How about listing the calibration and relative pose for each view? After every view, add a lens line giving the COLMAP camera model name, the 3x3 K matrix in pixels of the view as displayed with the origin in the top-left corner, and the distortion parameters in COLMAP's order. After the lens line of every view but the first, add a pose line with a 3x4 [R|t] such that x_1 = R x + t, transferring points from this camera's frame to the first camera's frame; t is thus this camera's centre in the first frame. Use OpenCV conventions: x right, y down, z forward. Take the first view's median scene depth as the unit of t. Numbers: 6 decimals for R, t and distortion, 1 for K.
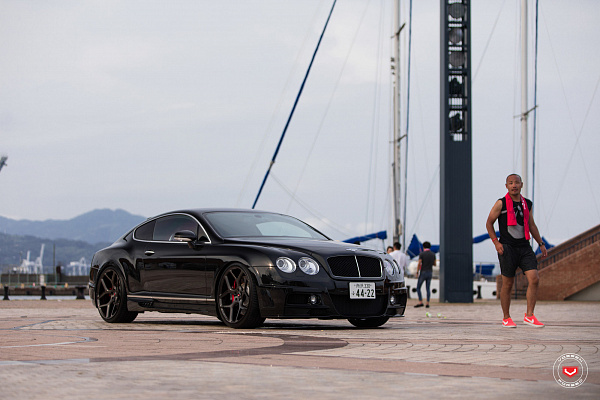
lens RADIAL K [[1340.6, 0, 265.2], [0, 1340.6, 256.1], [0, 0, 1]] dist [-0.007596, 0.612901]
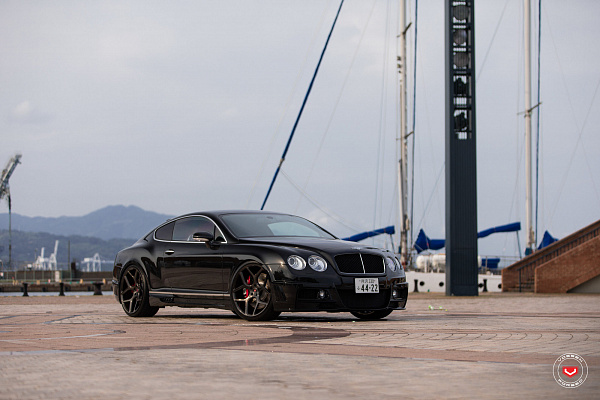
lens RADIAL K [[1562.4, 0, 299.5], [0, 1562.4, 247.3], [0, 0, 1]] dist [0.004173, -0.368104]
pose [[0.999875, -0.006681, 0.014315, 0.000280], [0.006634, 0.999973, 0.003311, -0.007404], [-0.014337, -0.003216, 0.999892, -0.200453]]
